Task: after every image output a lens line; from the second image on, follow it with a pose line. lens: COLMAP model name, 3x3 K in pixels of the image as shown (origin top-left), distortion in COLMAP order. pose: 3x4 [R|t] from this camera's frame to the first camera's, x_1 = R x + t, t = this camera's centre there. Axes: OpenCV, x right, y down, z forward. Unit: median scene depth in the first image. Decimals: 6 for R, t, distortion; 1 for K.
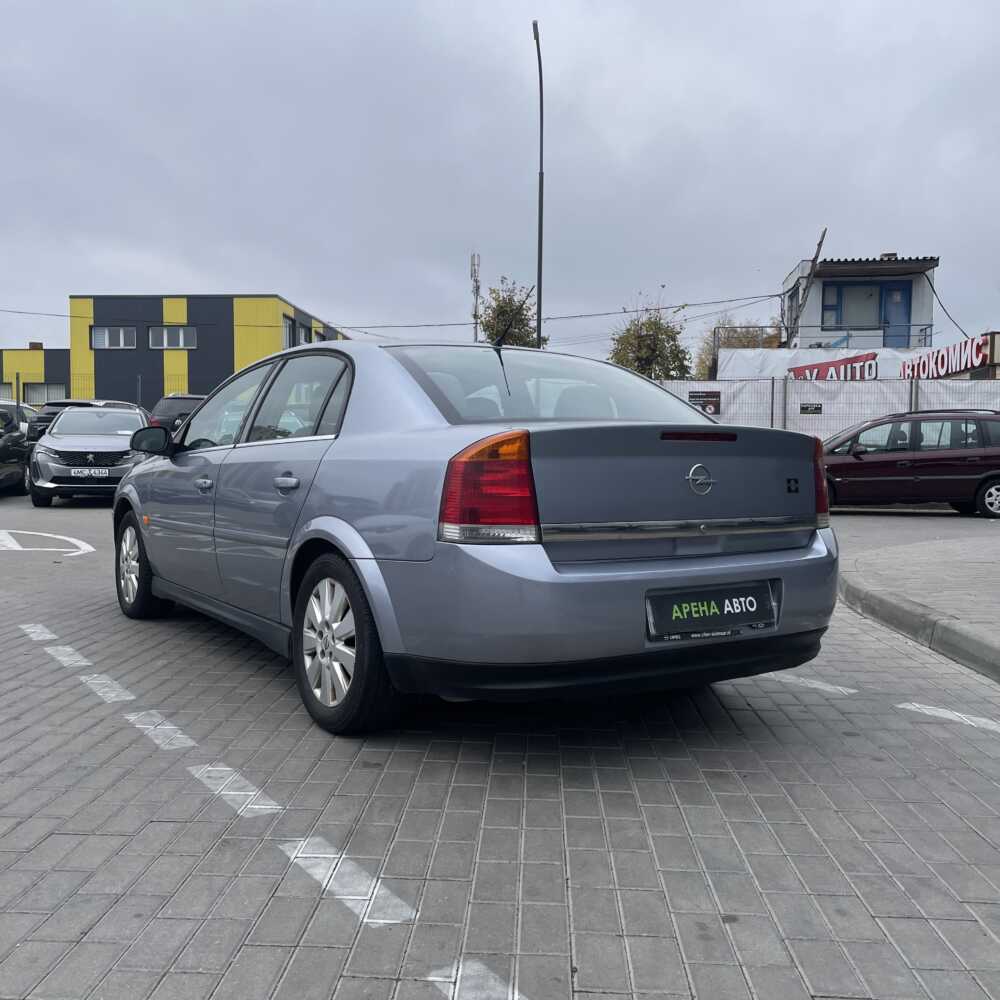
lens RADIAL K [[1010.0, 0, 500.0], [0, 1010.0, 500.0], [0, 0, 1]] dist [0.100381, -0.149767]
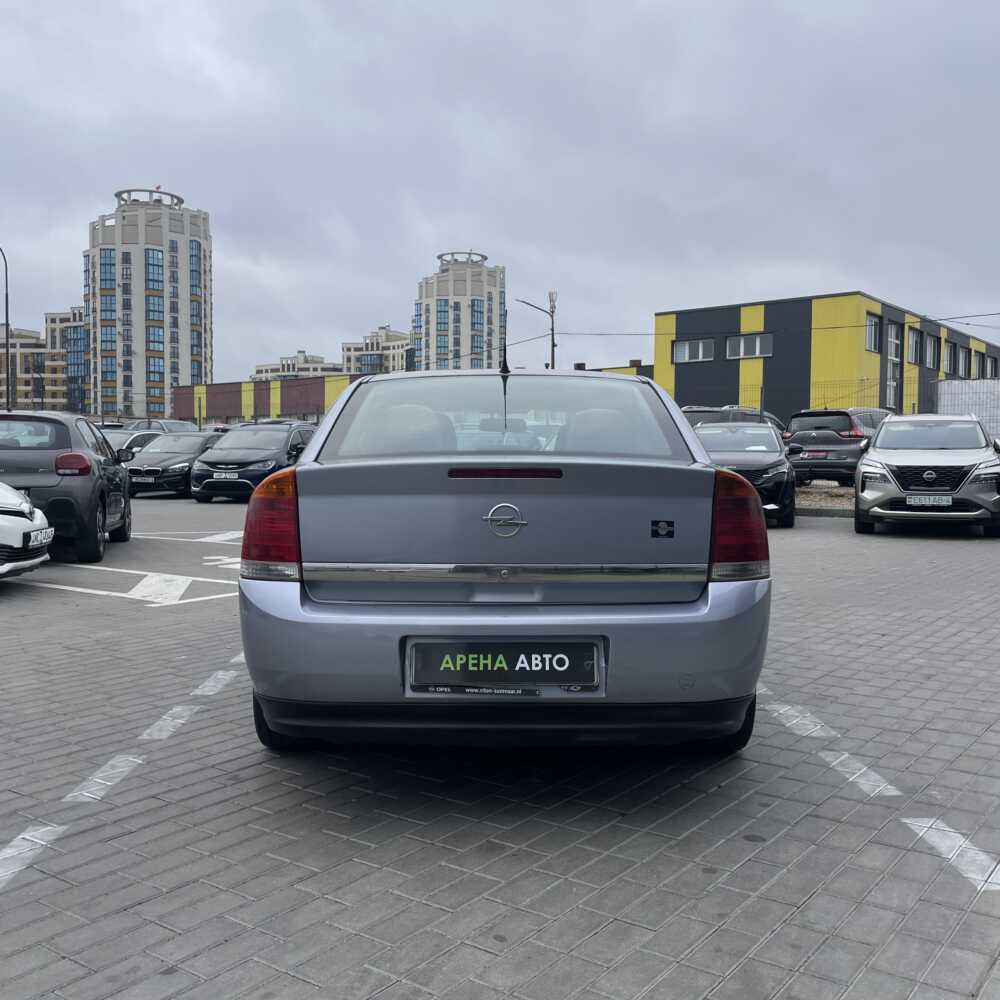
lens RADIAL K [[1052.7, 0, 500.0], [0, 1052.7, 500.0], [0, 0, 1]] dist [0.142666, -0.275220]
pose [[0.835976, 0.015059, -0.548560, 0.710221], [-0.020436, 0.999784, -0.003698, -0.034819], [0.548386, 0.014302, 0.836103, 0.201448]]
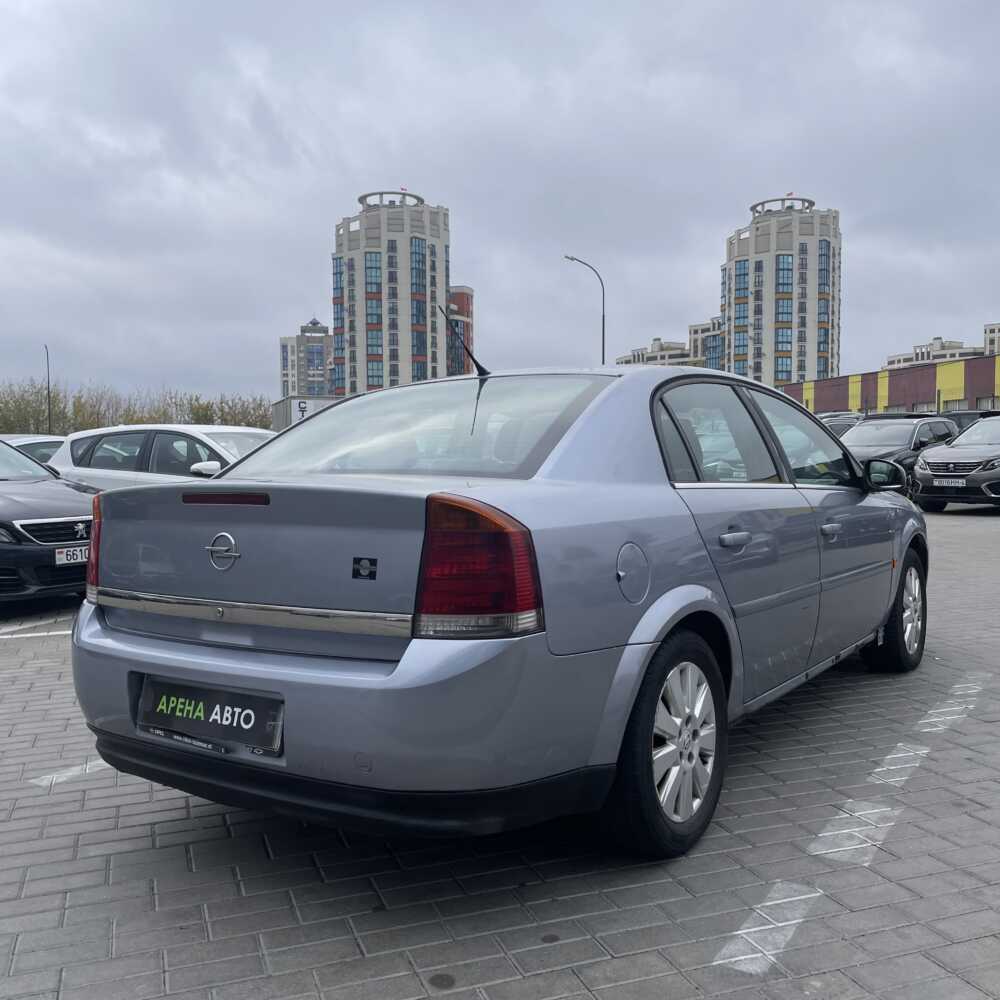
lens RADIAL K [[1010.0, 0, 500.0], [0, 1010.0, 500.0], [0, 0, 1]] dist [0.100381, -0.149767]
pose [[0.371996, 0.023651, -0.927933, 1.030064], [-0.020380, 0.999642, 0.017308, -0.079671], [0.928011, 0.012473, 0.372345, 0.895419]]
